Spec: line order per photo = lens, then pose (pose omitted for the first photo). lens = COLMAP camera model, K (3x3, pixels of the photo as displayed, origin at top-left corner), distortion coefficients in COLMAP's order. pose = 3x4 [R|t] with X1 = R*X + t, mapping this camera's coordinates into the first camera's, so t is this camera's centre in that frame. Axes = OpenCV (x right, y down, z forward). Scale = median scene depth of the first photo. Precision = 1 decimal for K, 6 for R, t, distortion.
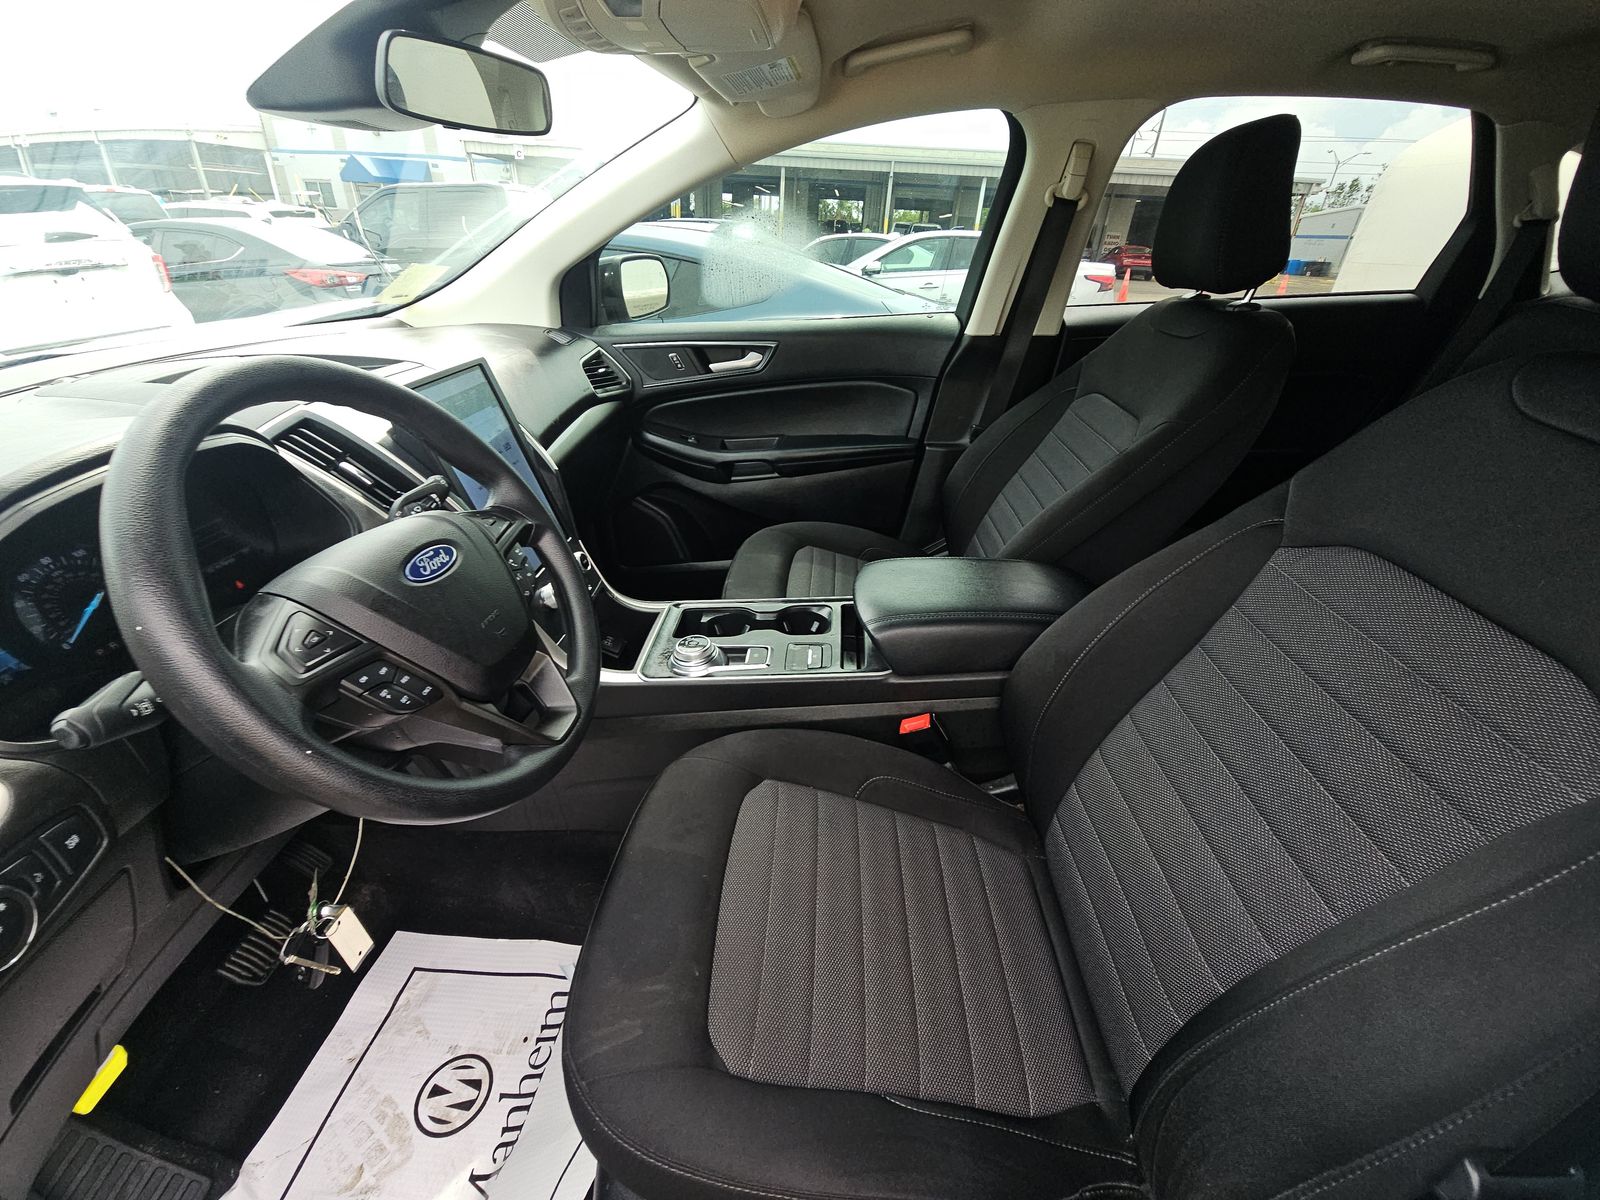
lens RADIAL K [[646.5, 0, 793.6], [0, 646.5, 592.7], [0, 0, 1]] dist [0.018315, -0.016061]
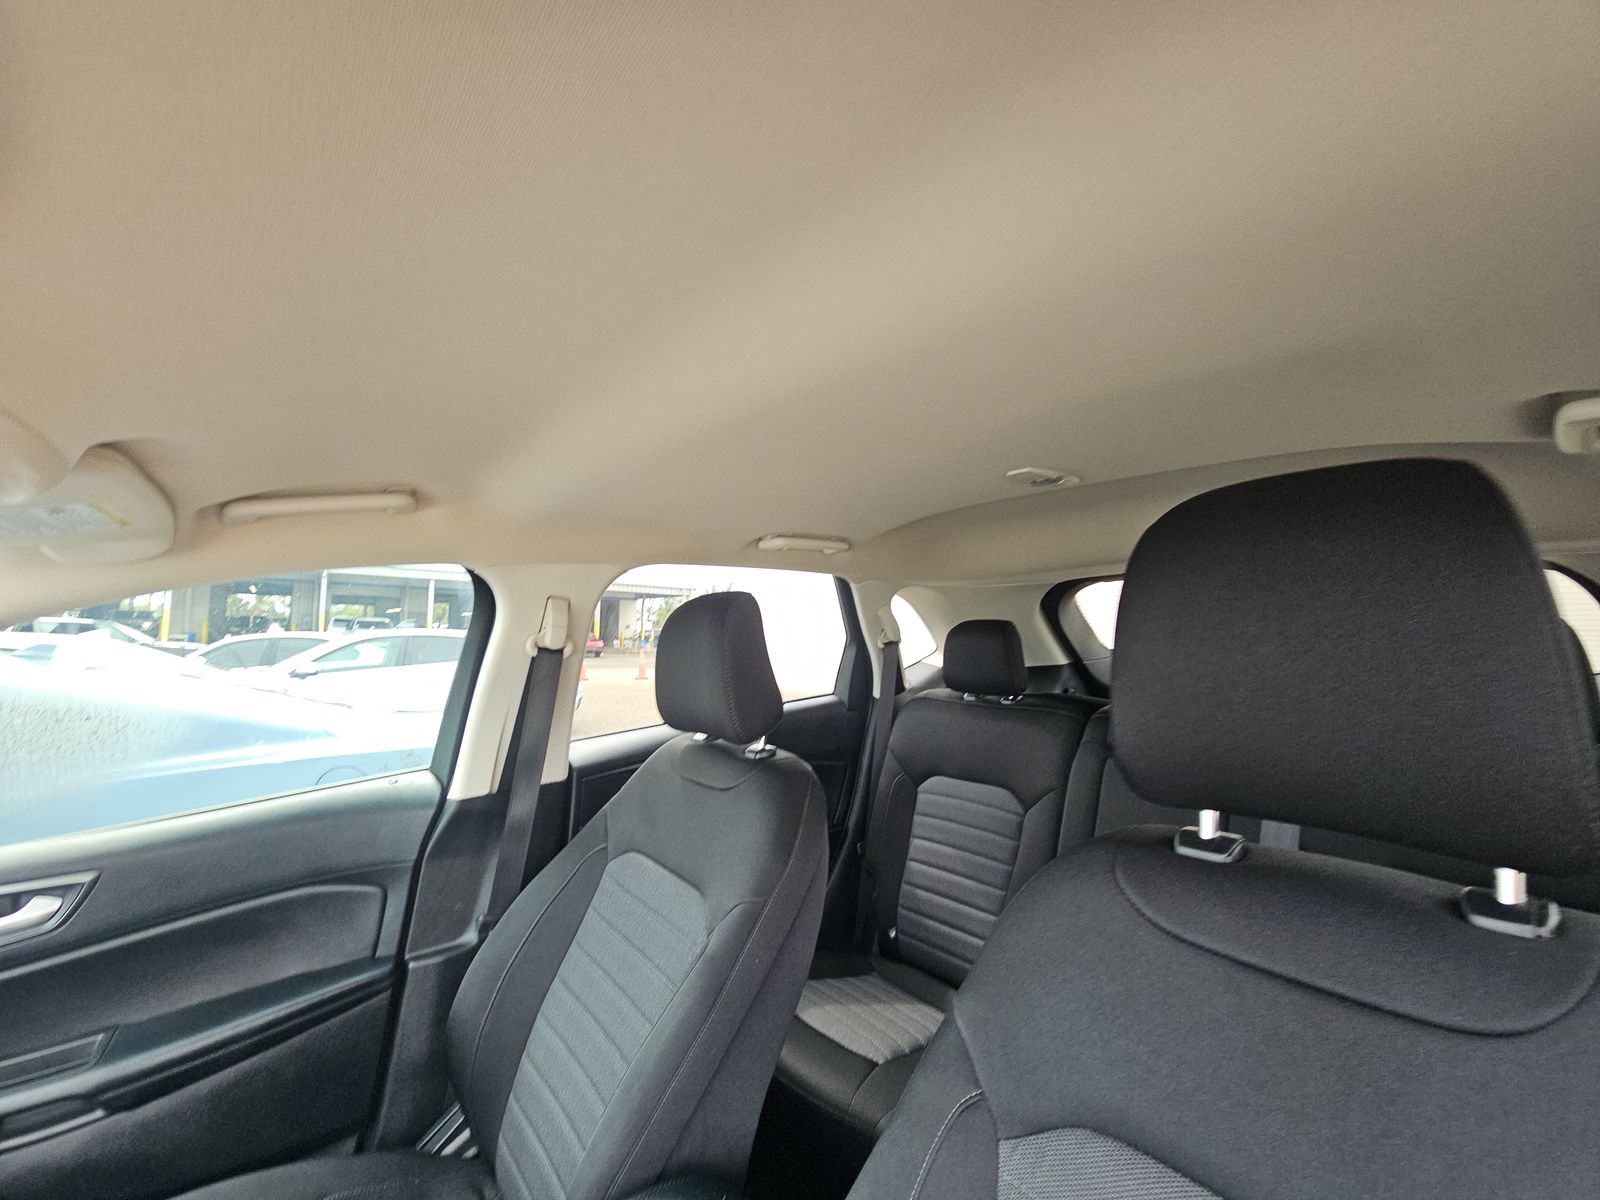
lens RADIAL K [[640.9, 0, 800.0], [0, 640.9, 600.0], [0, 0, 1]] dist [0.016622, -0.015615]
pose [[0.723623, 0.002917, 0.690189, 0.035041], [0.353193, 0.857574, -0.373927, -0.155749], [-0.592979, 0.514352, 0.619530, 0.147714]]
